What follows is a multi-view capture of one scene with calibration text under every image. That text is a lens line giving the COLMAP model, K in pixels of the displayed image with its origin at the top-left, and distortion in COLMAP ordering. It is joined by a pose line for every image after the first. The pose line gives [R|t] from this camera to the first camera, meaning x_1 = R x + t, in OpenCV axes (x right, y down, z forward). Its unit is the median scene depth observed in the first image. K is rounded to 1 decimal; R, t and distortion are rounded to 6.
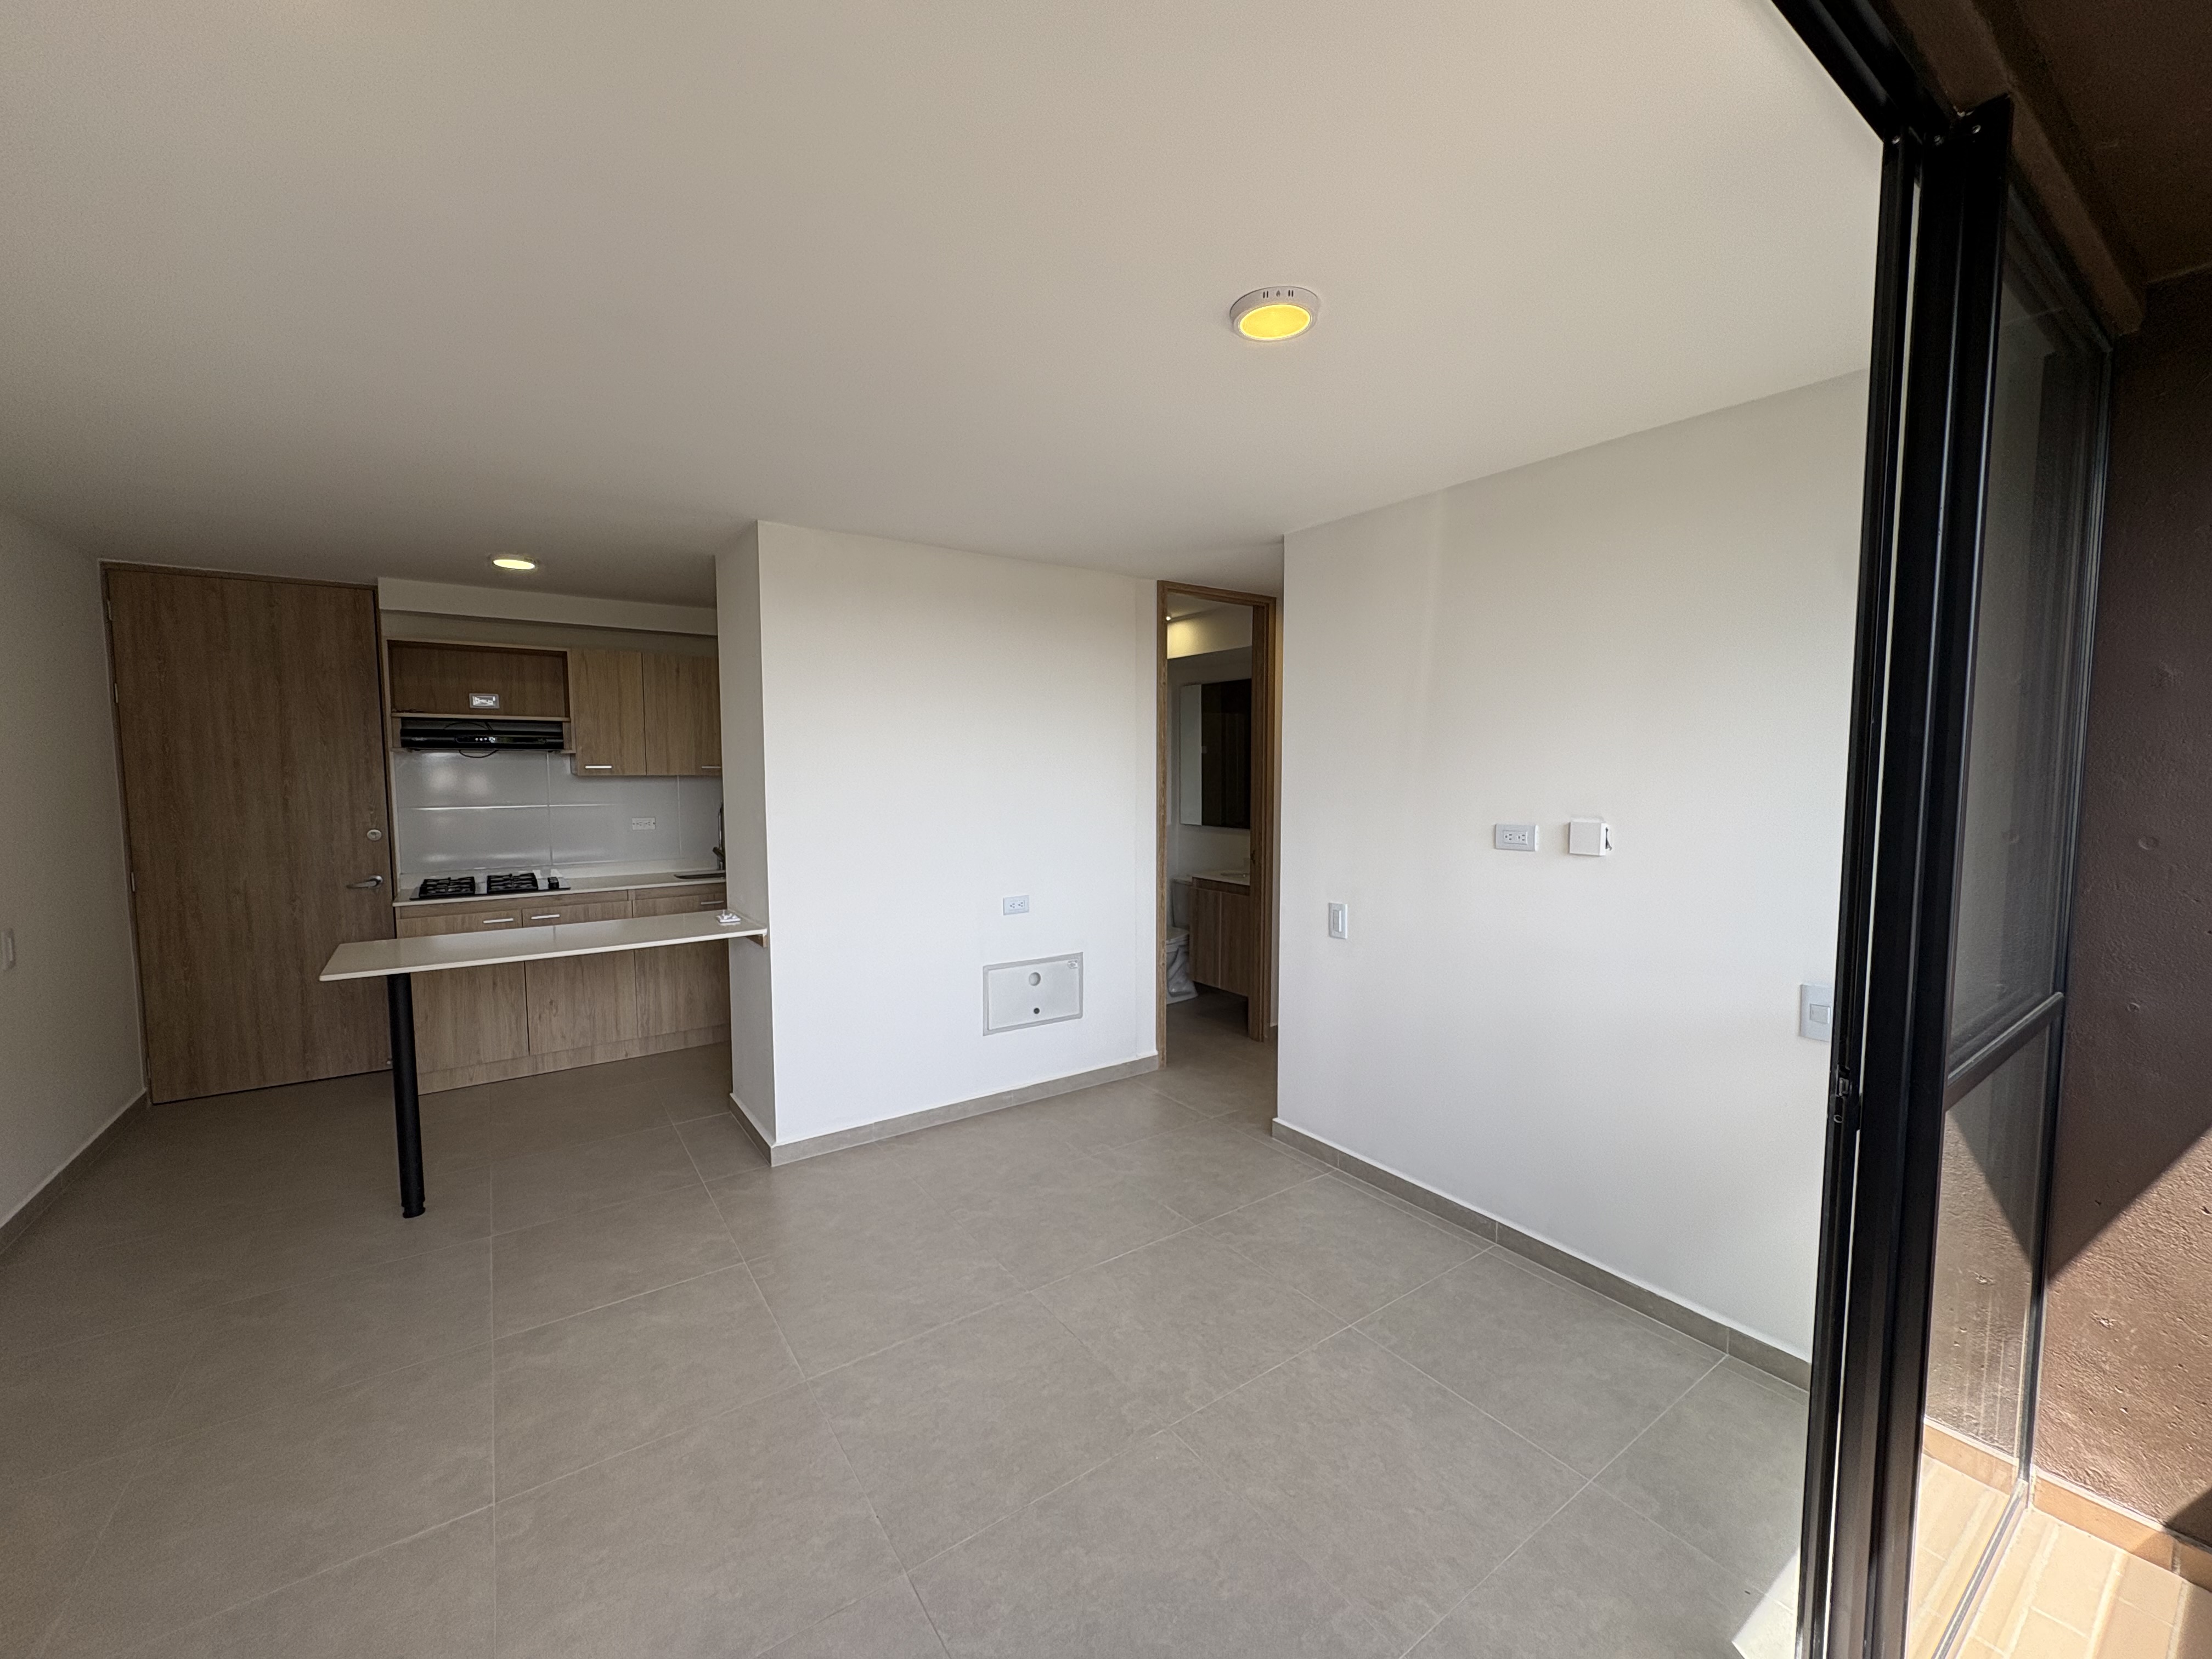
lens RADIAL K [[881.8, 0, 1104.5], [0, 881.8, 830.7], [0, 0, 1]] dist [0.000936, 0.000314]
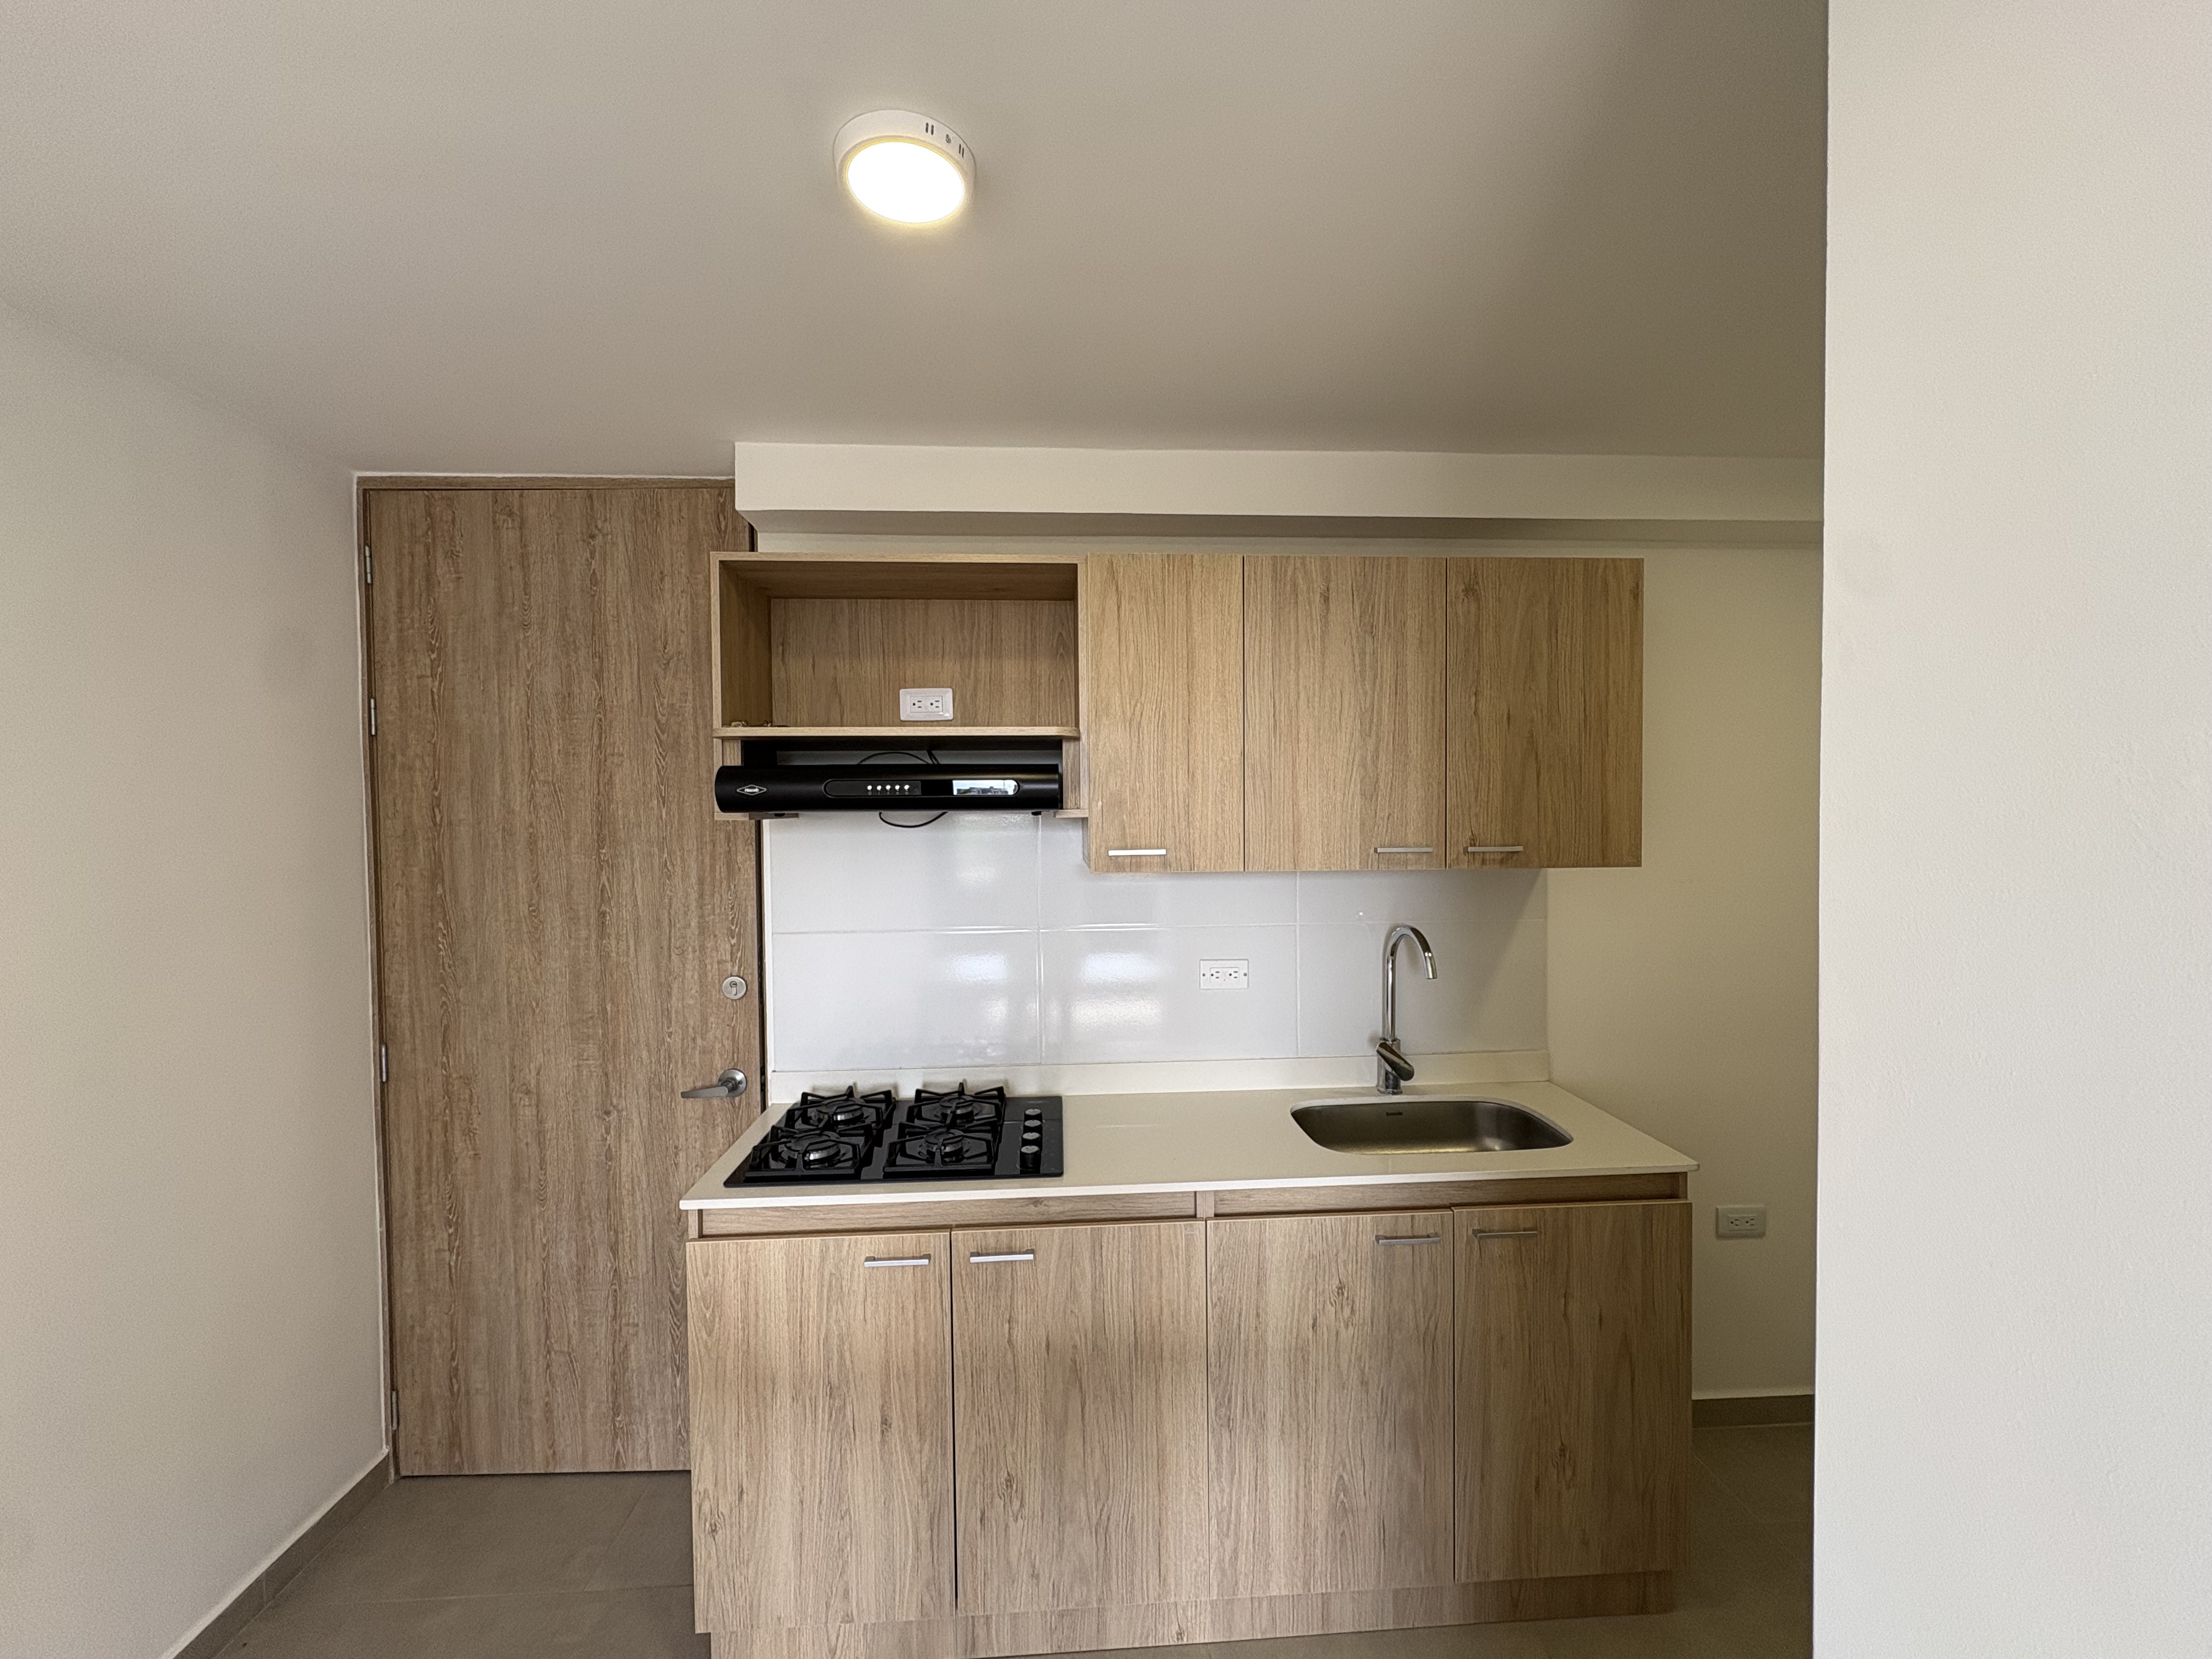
lens RADIAL K [[881.8, 0, 1104.5], [0, 881.8, 830.7], [0, 0, 1]] dist [0.000936, 0.000314]
pose [[0.847403, 0.004944, -0.530928, -0.425053], [-0.030600, 0.998749, -0.039539, -0.073763], [0.530068, 0.049752, 0.846494, 0.742603]]
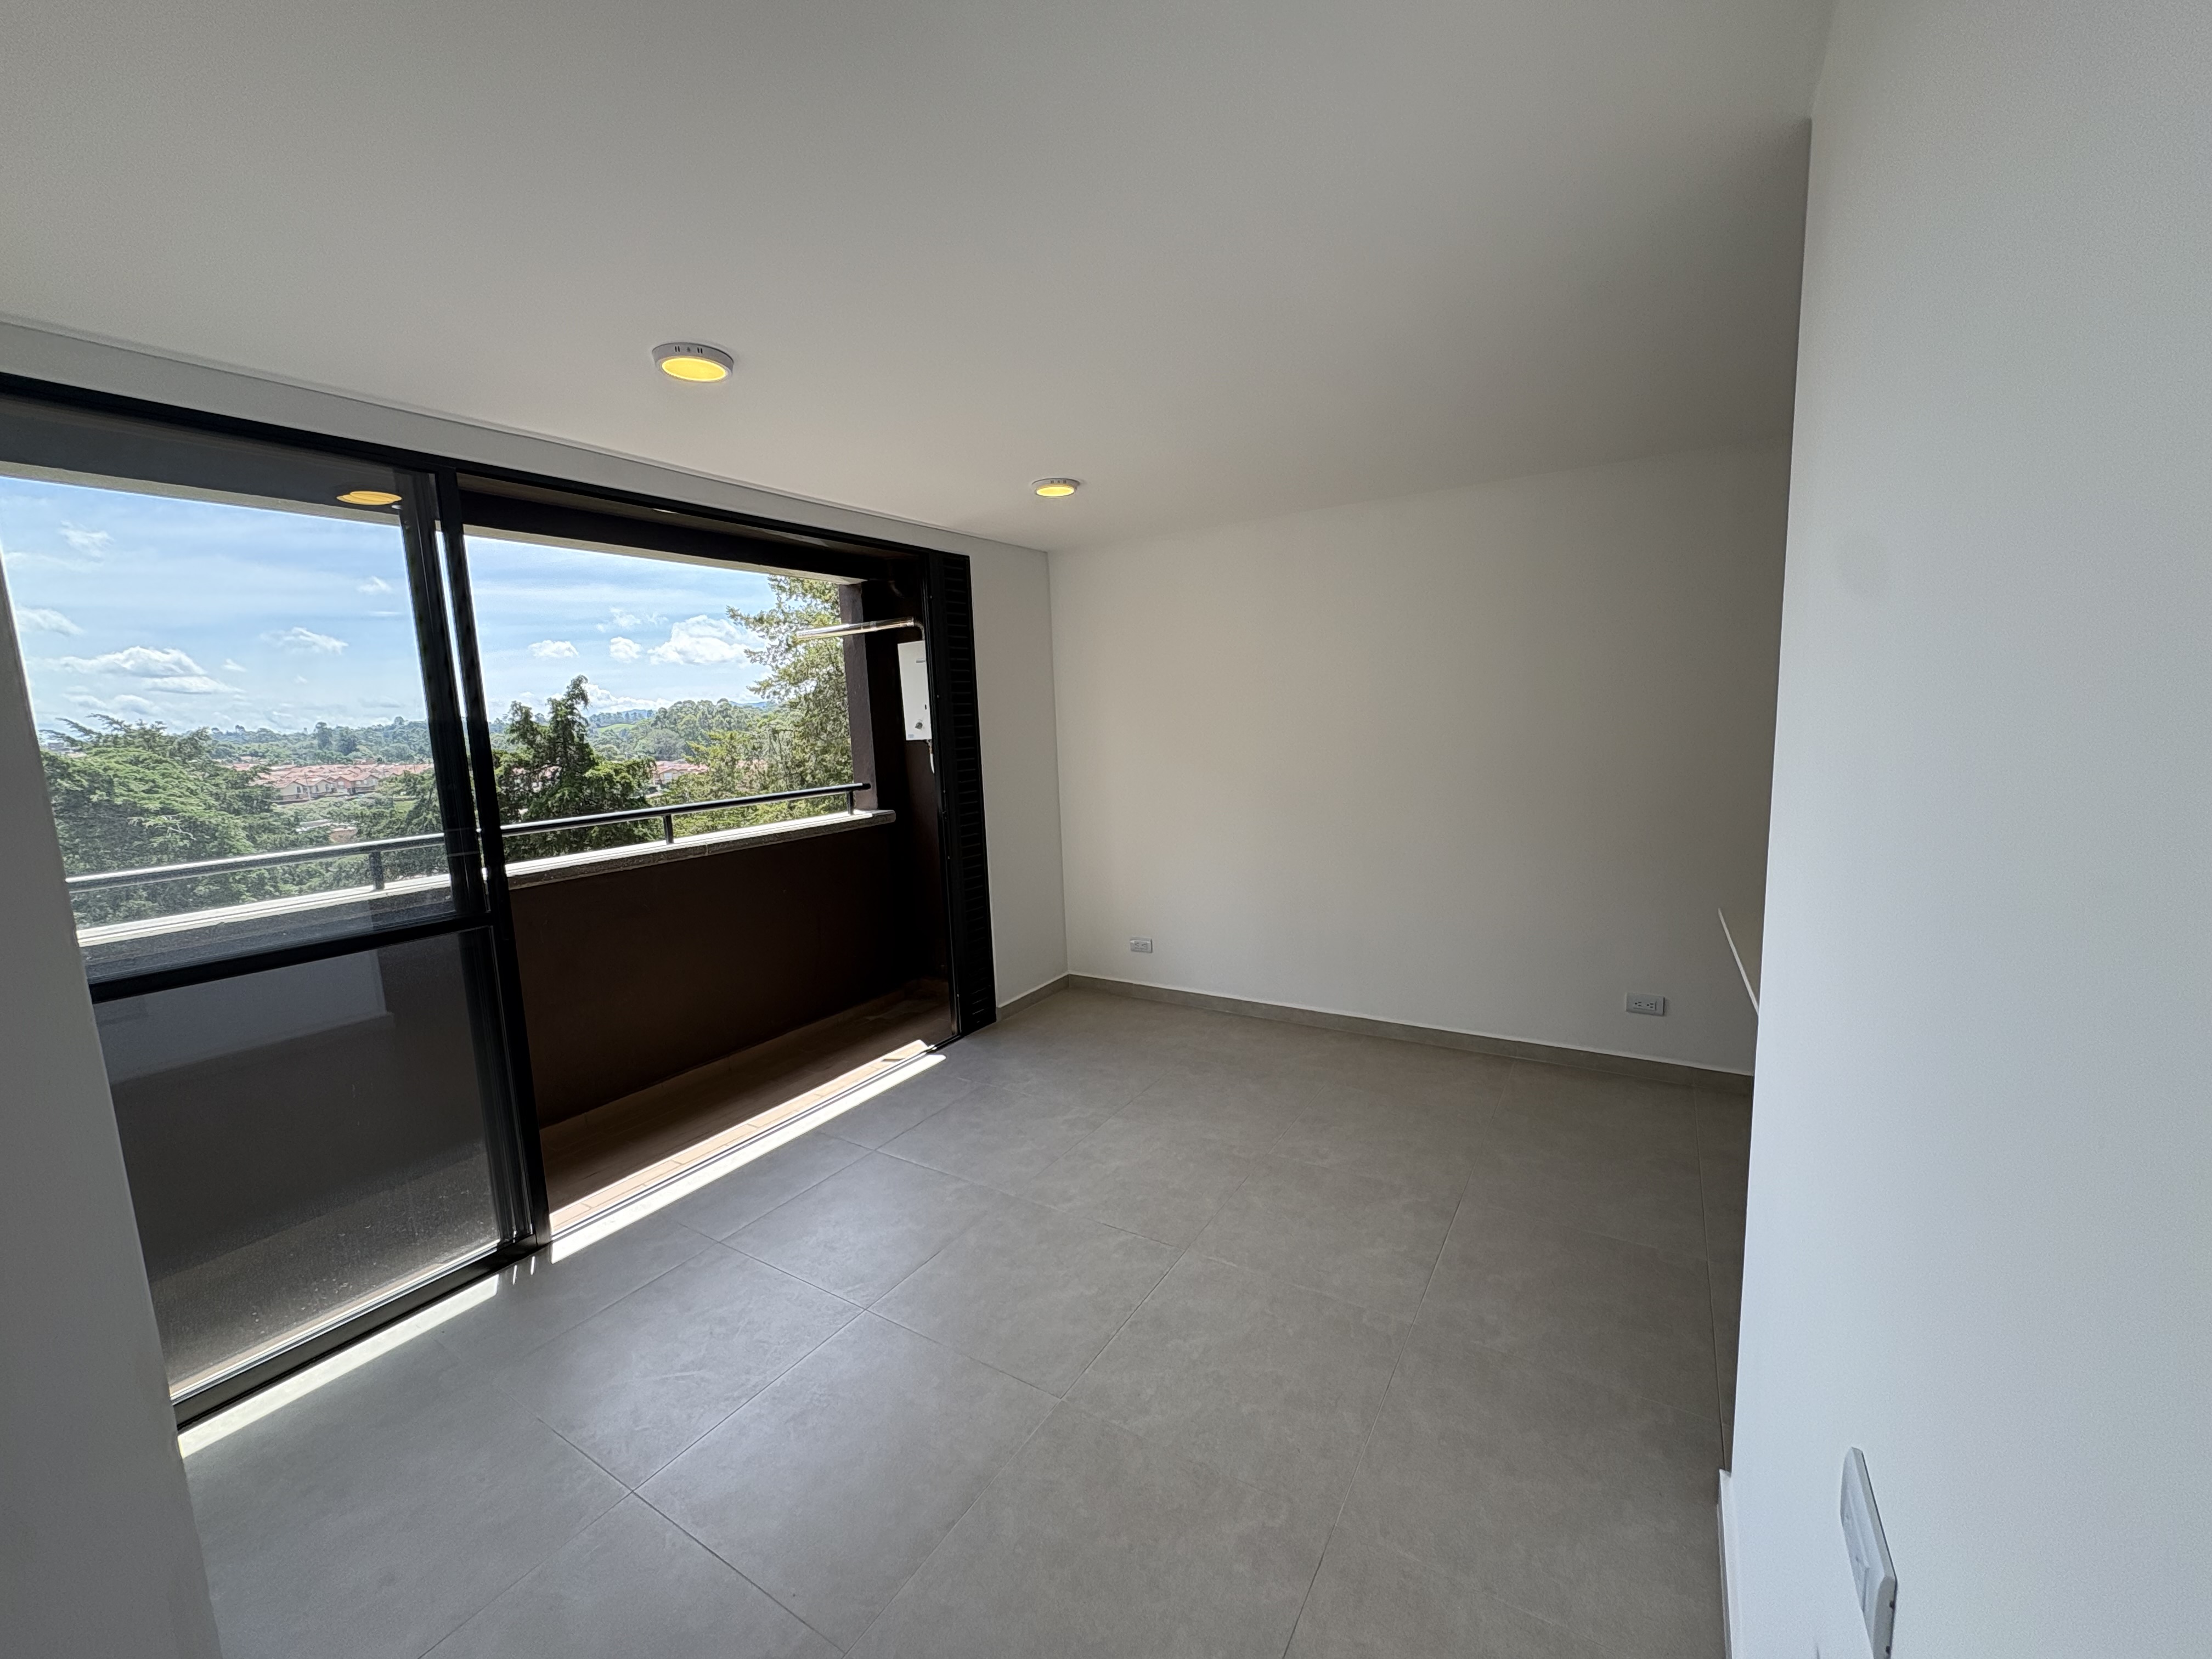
lens RADIAL K [[869.9, 0, 1106.5], [0, 869.9, 844.3], [0, 0, 1]] dist [0.001495, 0.000269]
pose [[-0.918061, 0.096831, -0.384431, 0.082022], [0.012158, 0.976133, 0.216834, -0.083262], [0.396252, 0.194393, -0.897327, 1.029924]]
